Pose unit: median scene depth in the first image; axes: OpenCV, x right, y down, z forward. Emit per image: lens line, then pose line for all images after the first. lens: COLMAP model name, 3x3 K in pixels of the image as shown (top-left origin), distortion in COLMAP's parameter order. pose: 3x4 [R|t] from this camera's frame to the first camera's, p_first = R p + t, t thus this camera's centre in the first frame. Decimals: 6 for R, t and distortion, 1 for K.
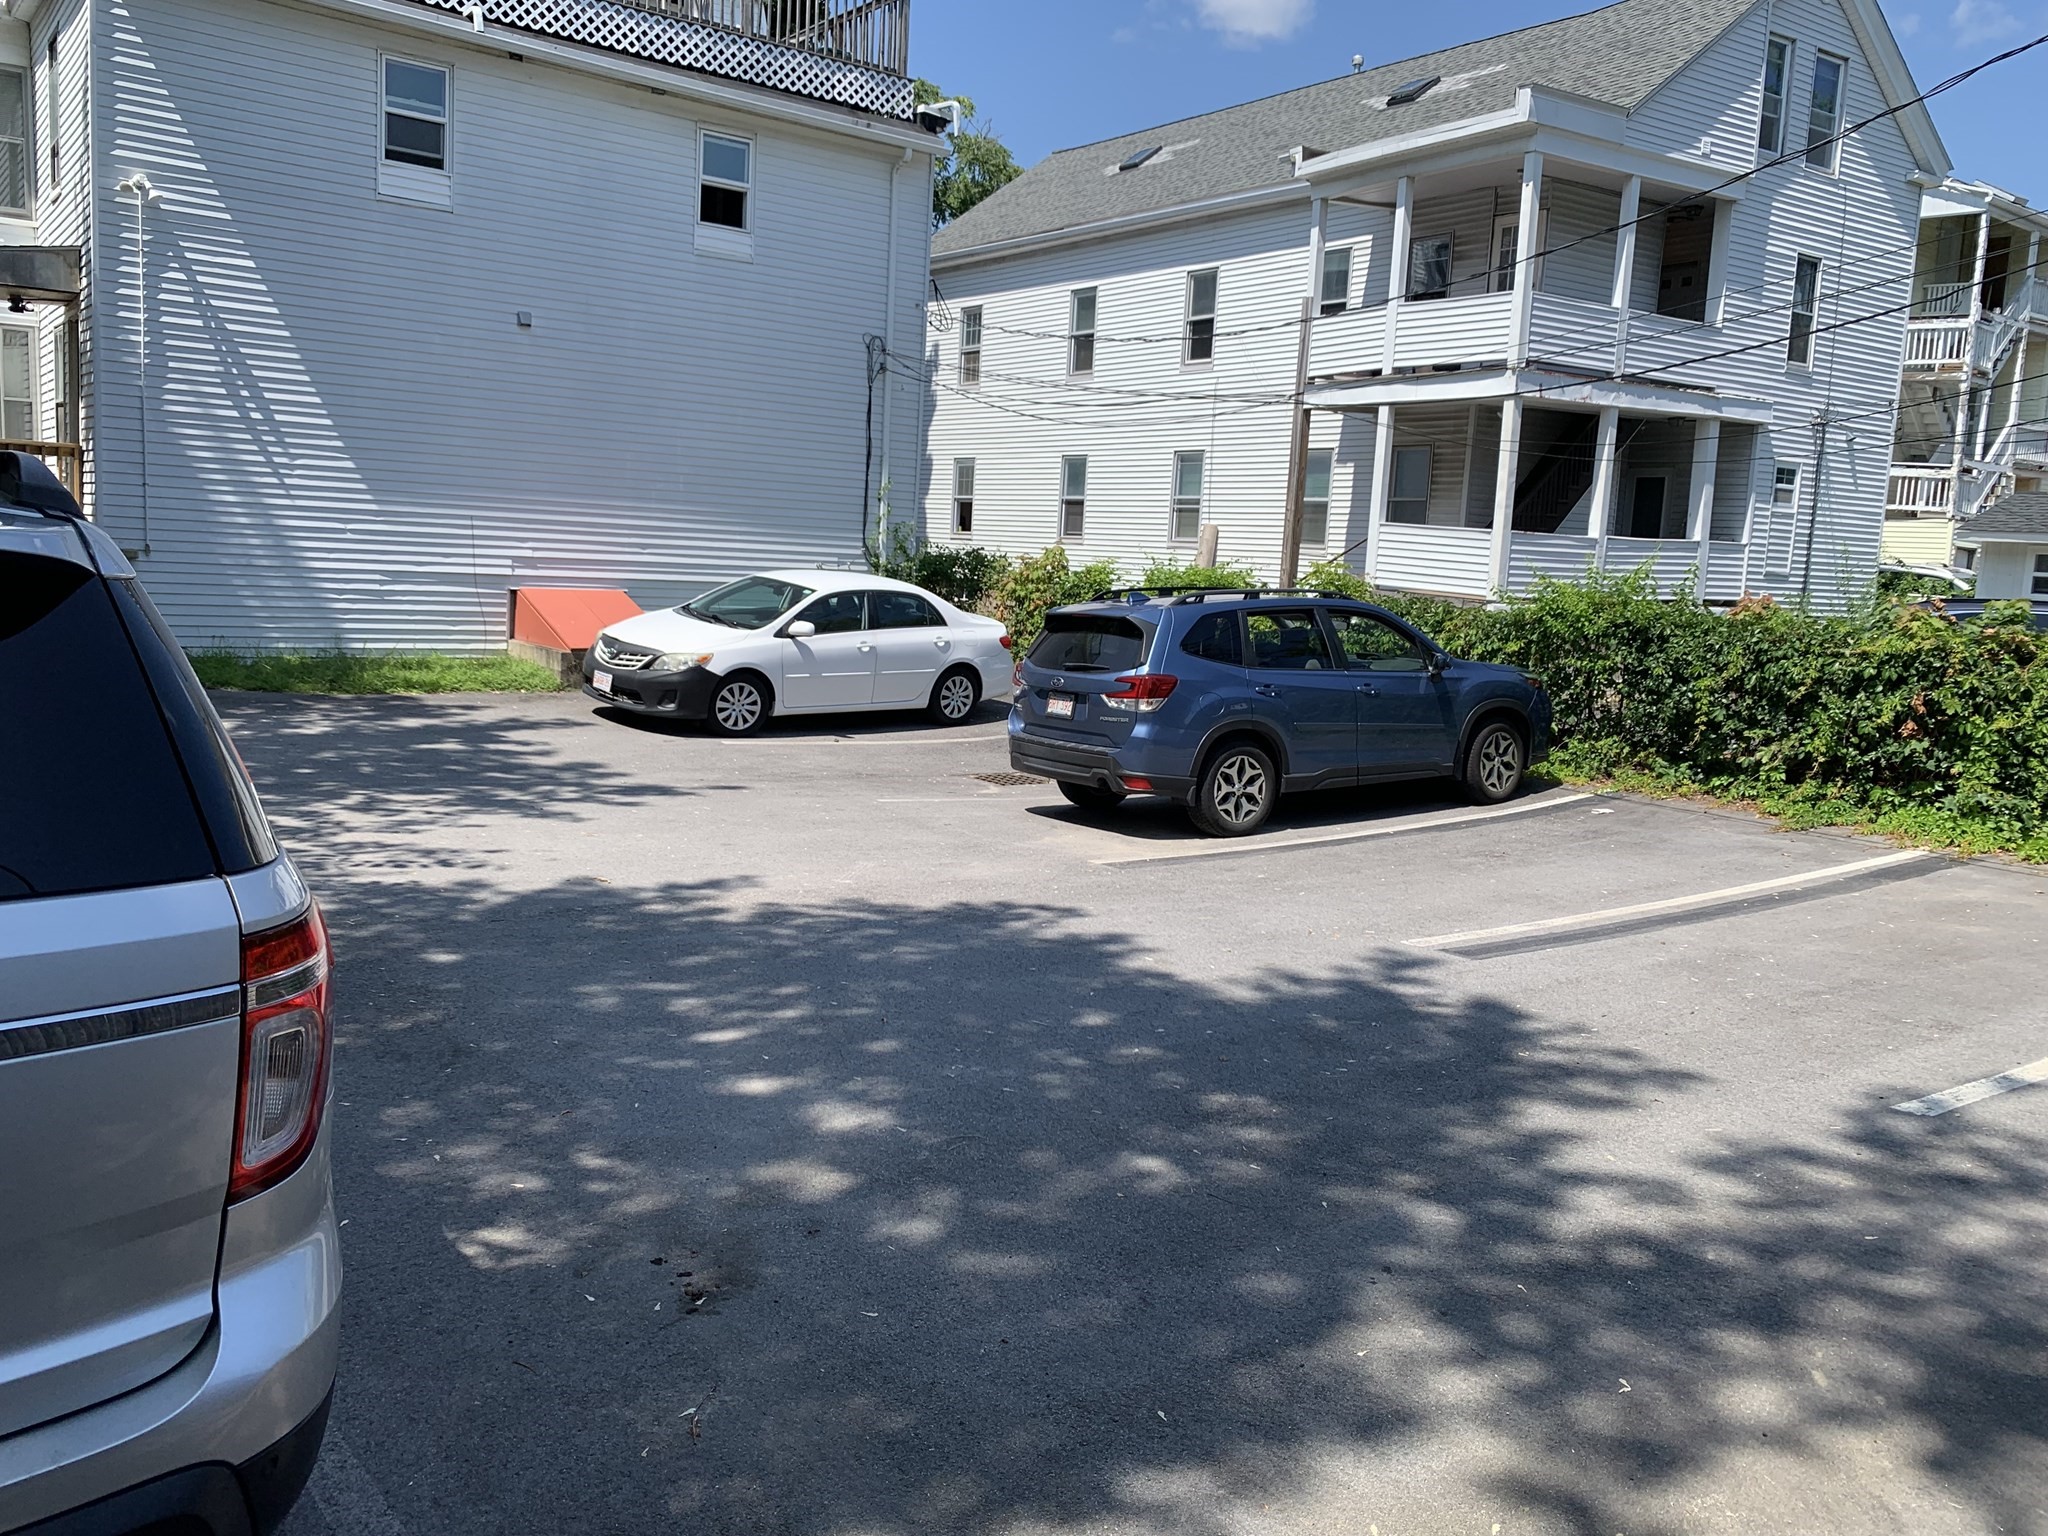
lens RADIAL K [[1566.9, 0, 1038.3], [0, 1566.9, 768.7], [0, 0, 1]] dist [0.024106, -0.019008]
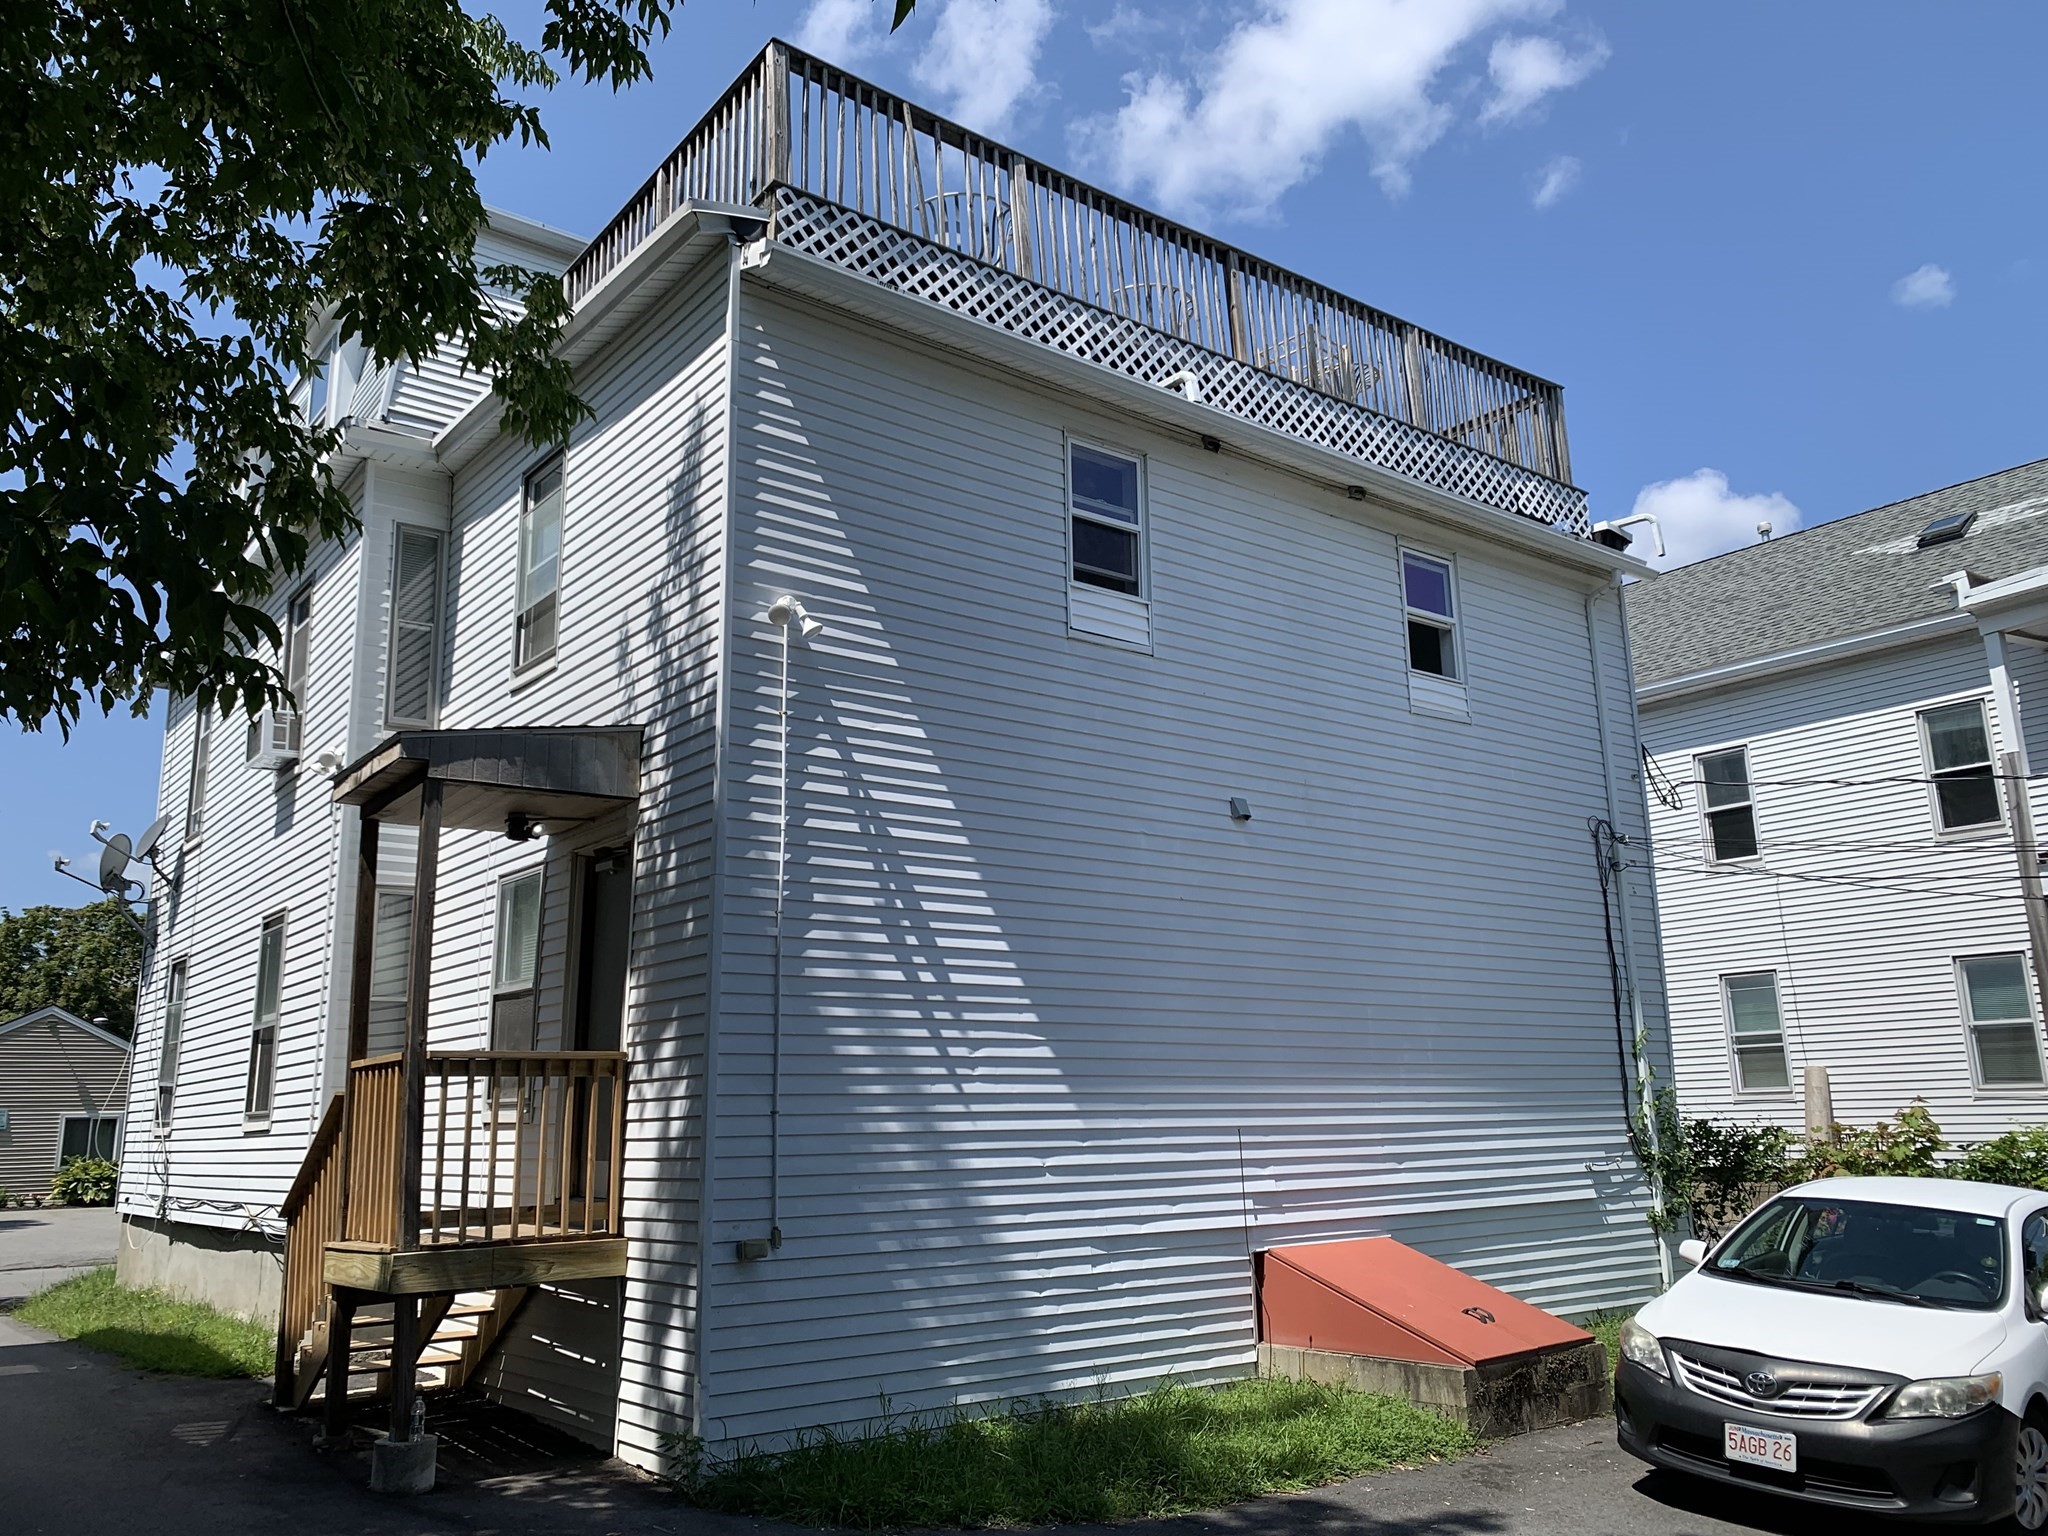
lens RADIAL K [[1566.9, 0, 1008.3], [0, 1566.9, 746.4], [0, 0, 1]] dist [0.024106, -0.019008]
pose [[0.997184, -0.067887, 0.031872, -0.466706], [0.074843, 0.927974, -0.365051, -0.088280], [-0.004794, 0.366408, 0.930442, 0.421484]]
